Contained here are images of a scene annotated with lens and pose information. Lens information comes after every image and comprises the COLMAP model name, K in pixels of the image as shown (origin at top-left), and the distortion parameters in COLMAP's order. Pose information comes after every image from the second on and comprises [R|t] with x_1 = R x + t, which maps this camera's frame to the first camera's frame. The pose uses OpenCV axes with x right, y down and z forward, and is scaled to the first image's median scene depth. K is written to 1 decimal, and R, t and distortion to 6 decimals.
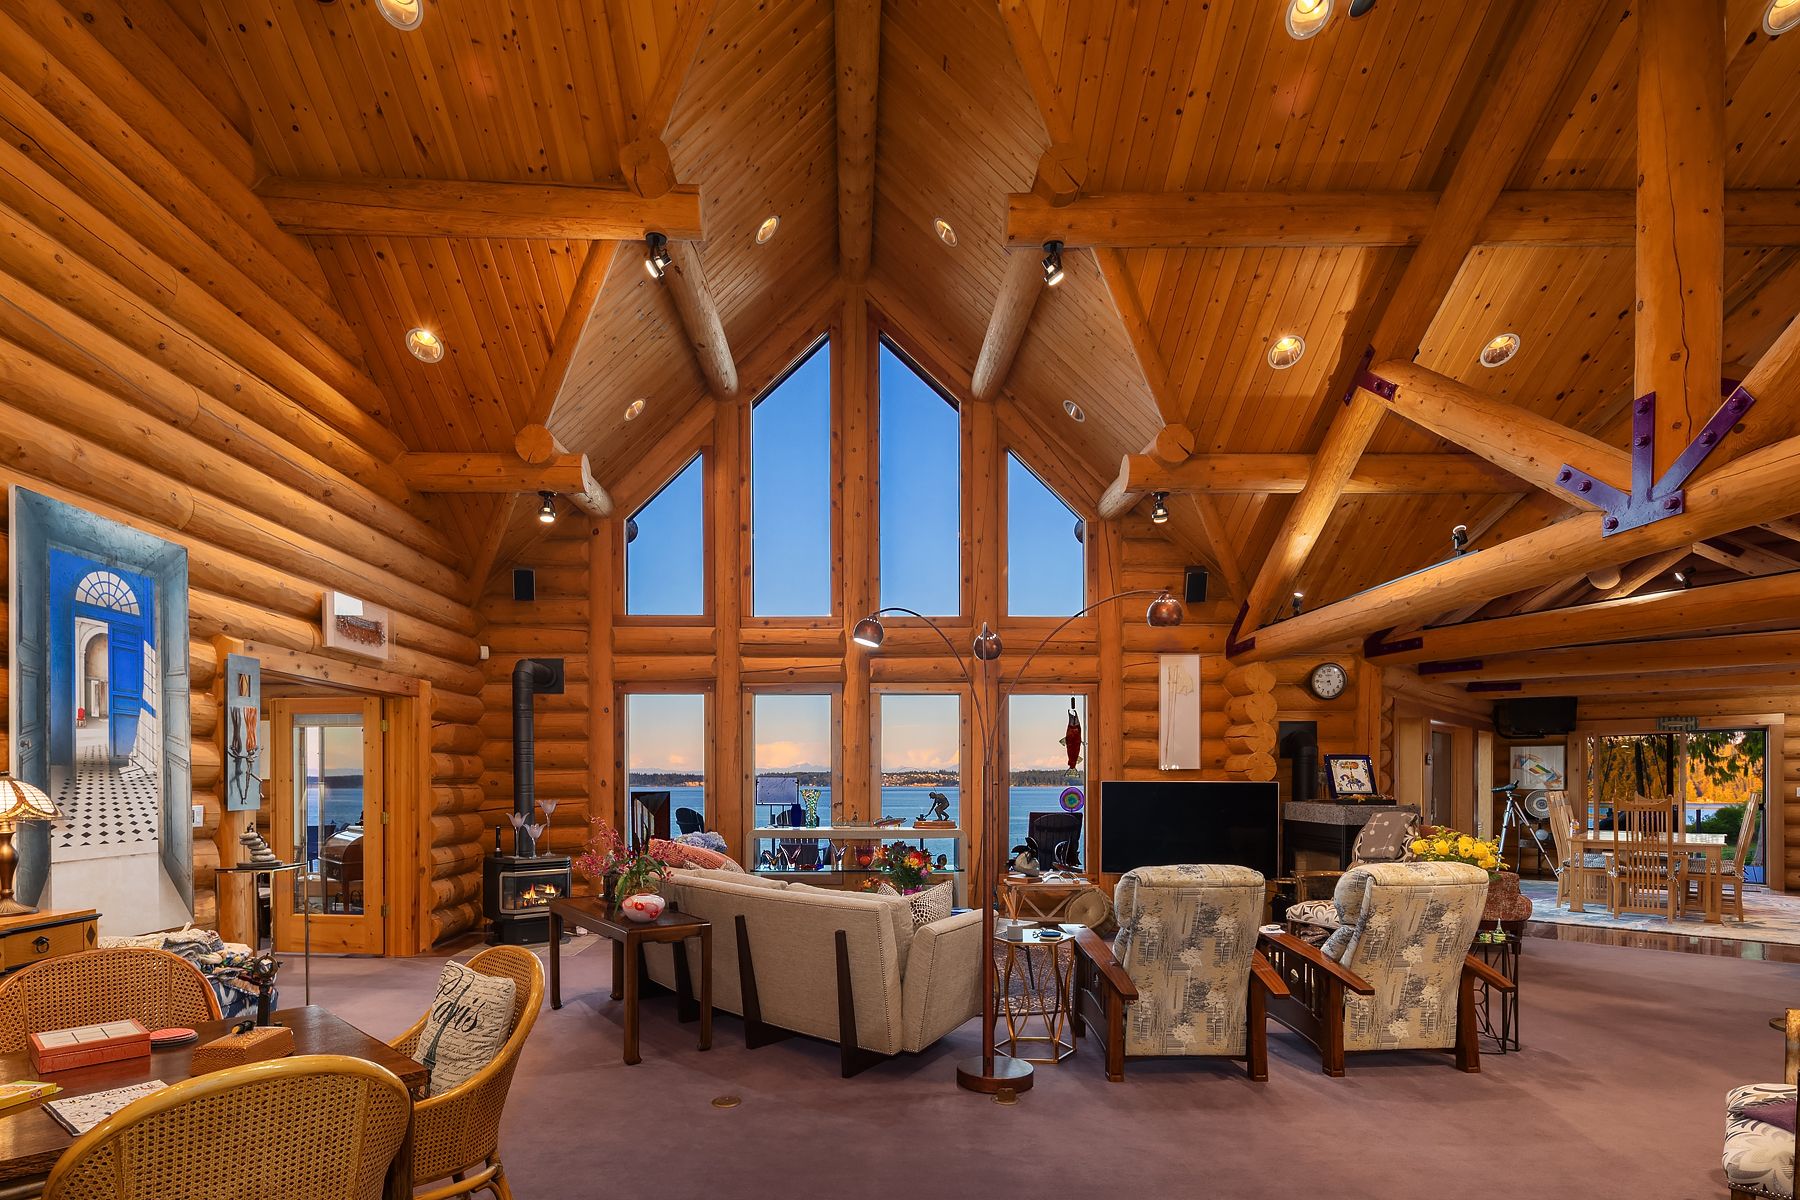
lens RADIAL K [[858.2, 0, 894.6], [0, 858.2, 780.0], [0, 0, 1]] dist [0.003723, -0.005702]
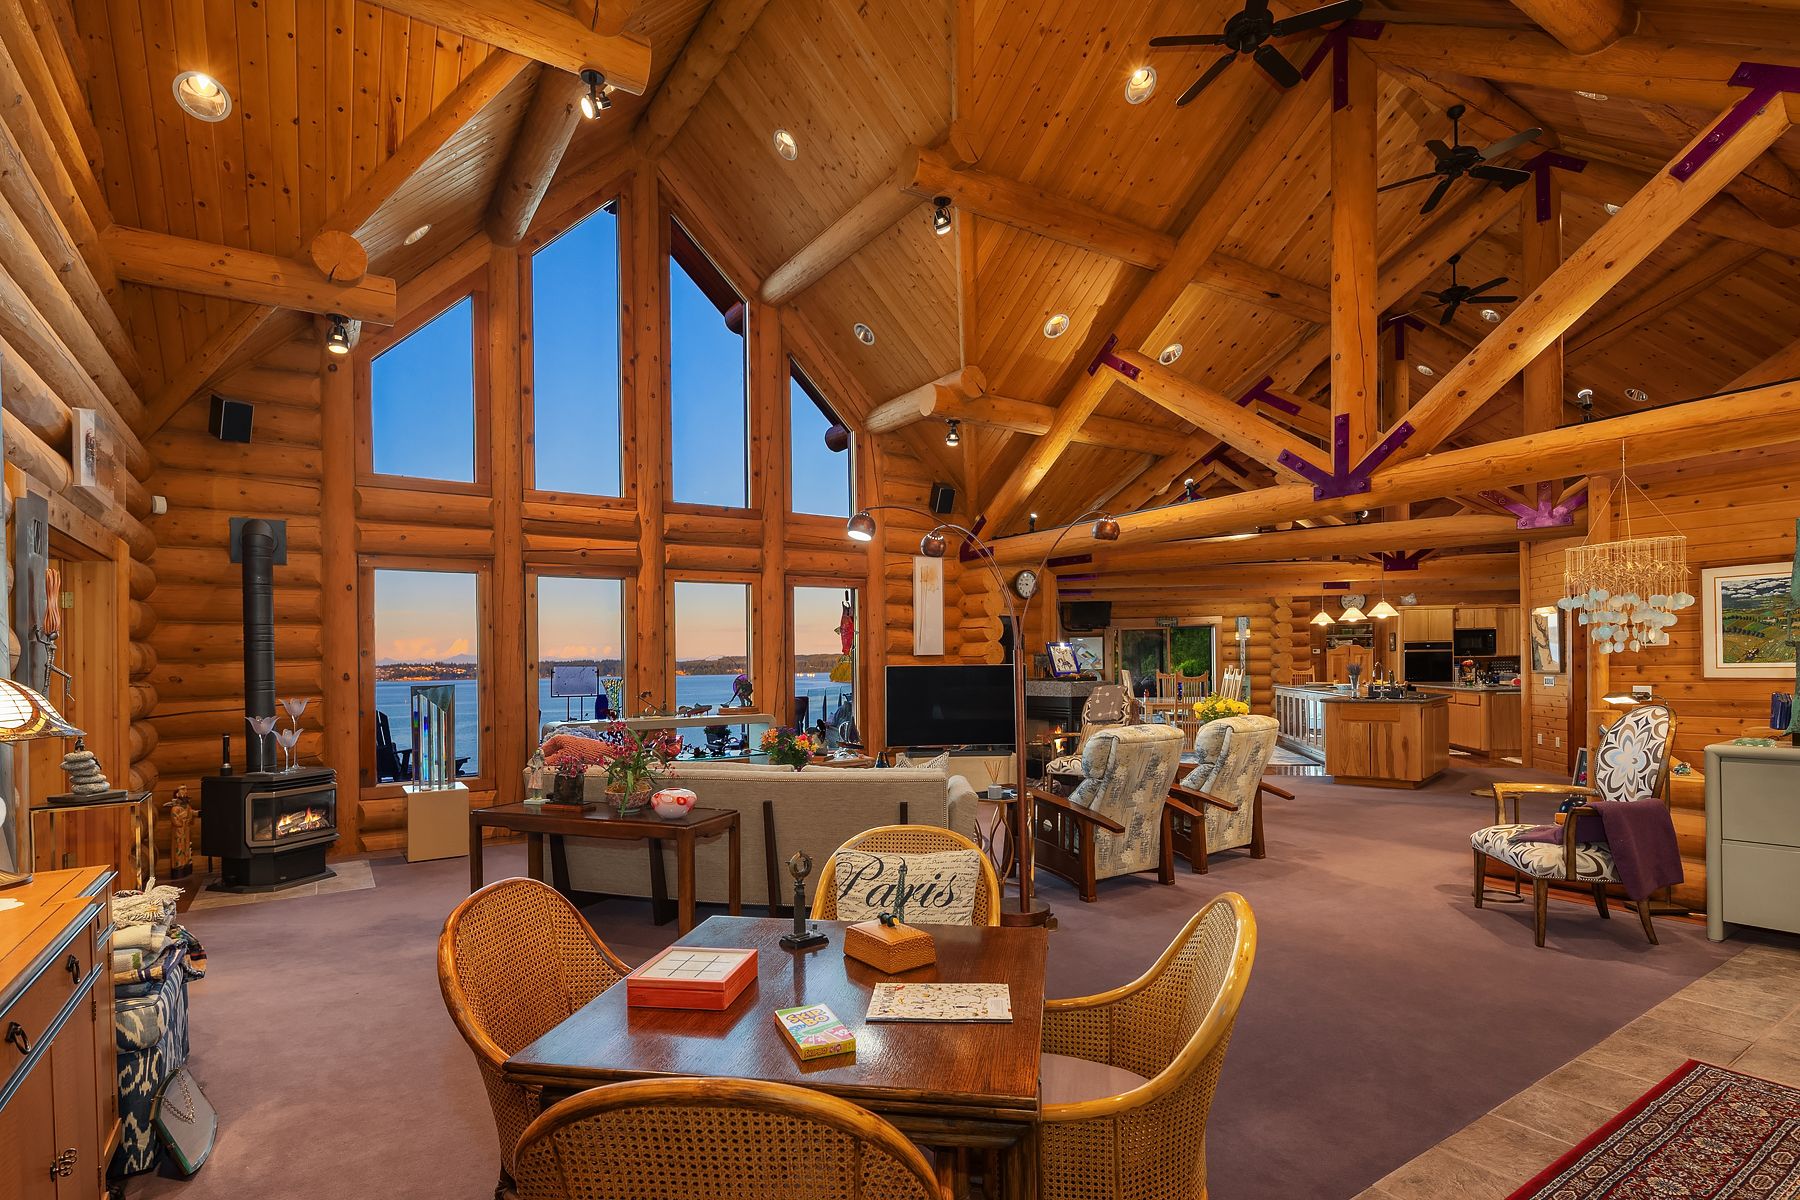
lens RADIAL K [[836.2, 0, 899.4], [0, 836.2, 662.7], [0, 0, 1]] dist [0.001644, -0.000906]
pose [[0.857855, -0.011353, 0.513766, -0.297471], [0.015524, 0.999872, -0.003827, 0.001504], [-0.513657, 0.011259, 0.857922, 0.047043]]
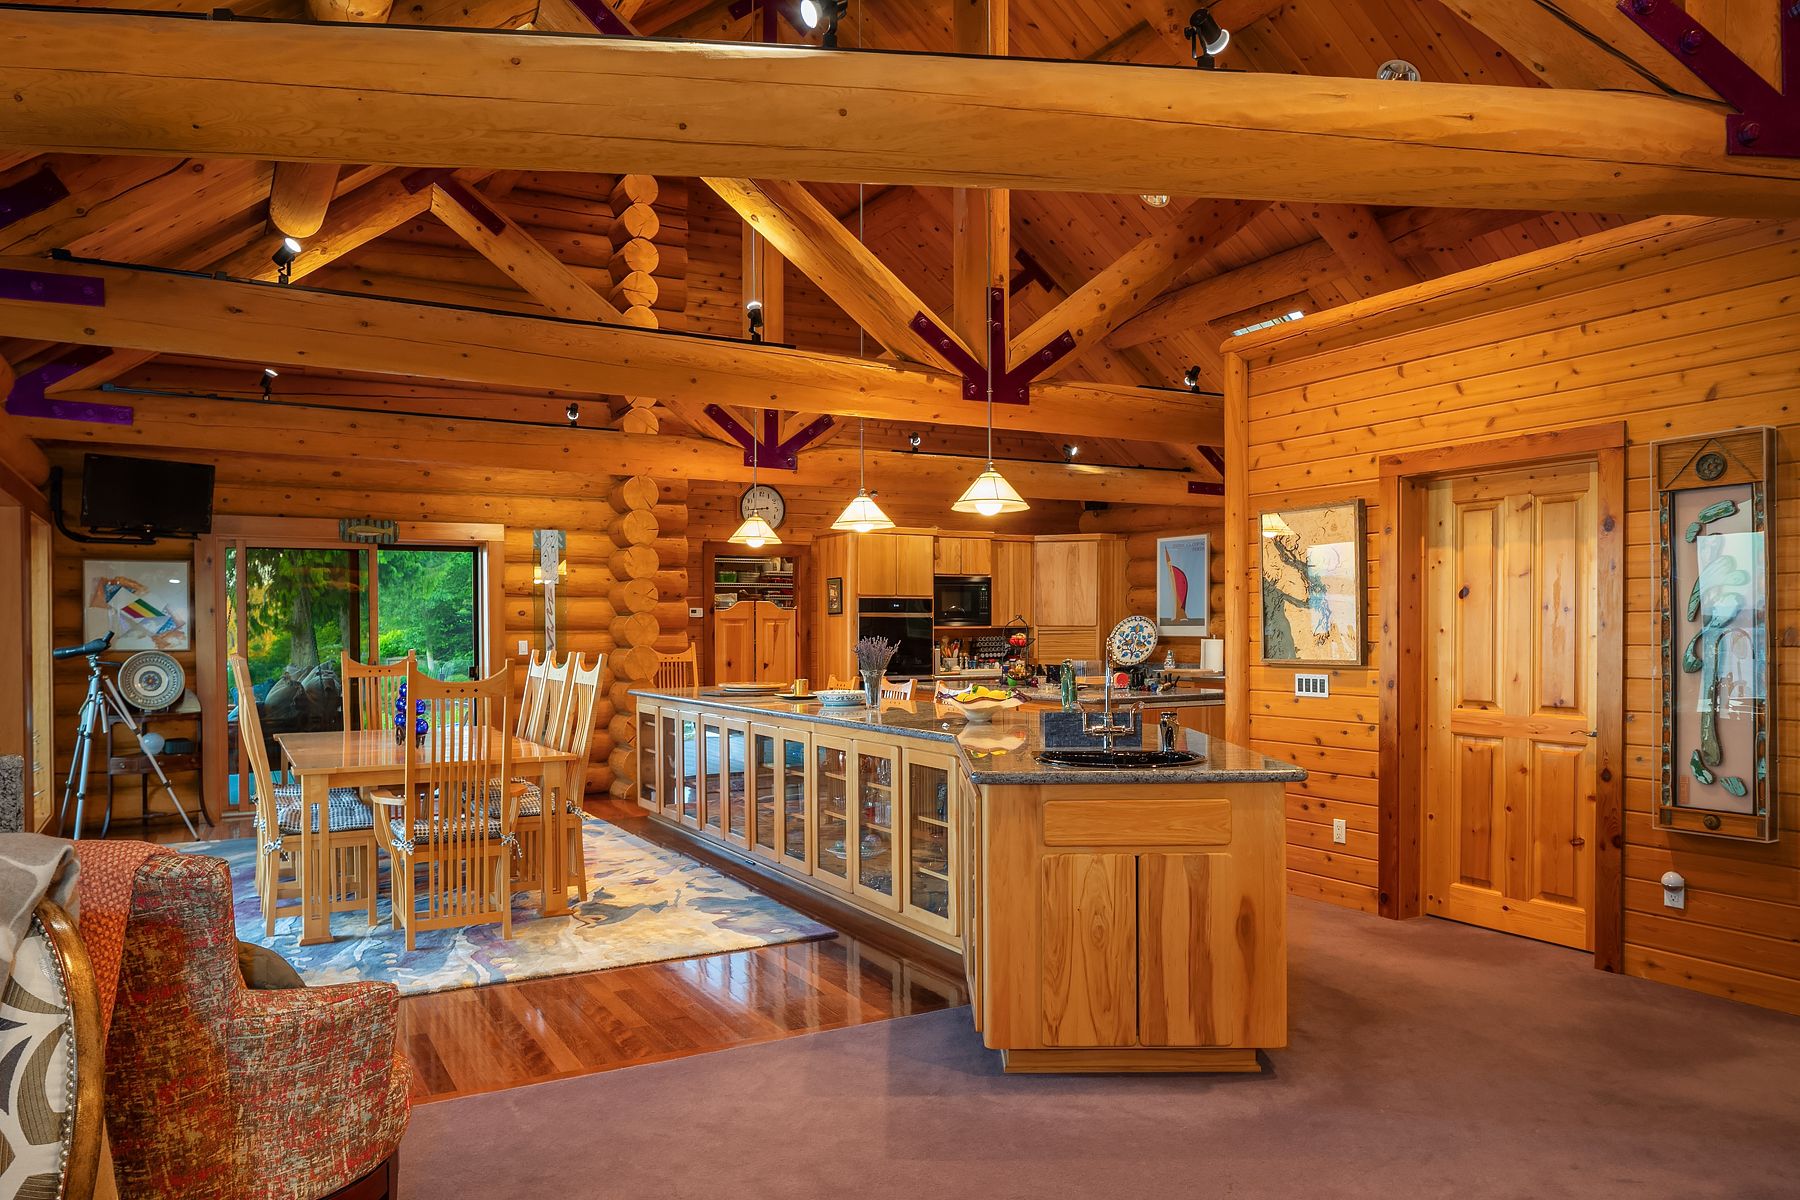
lens RADIAL K [[1269.6, 0, 898.4], [0, 1269.6, 642.1], [0, 0, 1]] dist [-0.001424, -0.001657]
pose [[0.313047, -0.010553, 0.949679, 0.345947], [0.005885, 0.999941, 0.009171, 0.003769], [-0.949719, 0.002717, 0.313091, 0.627659]]
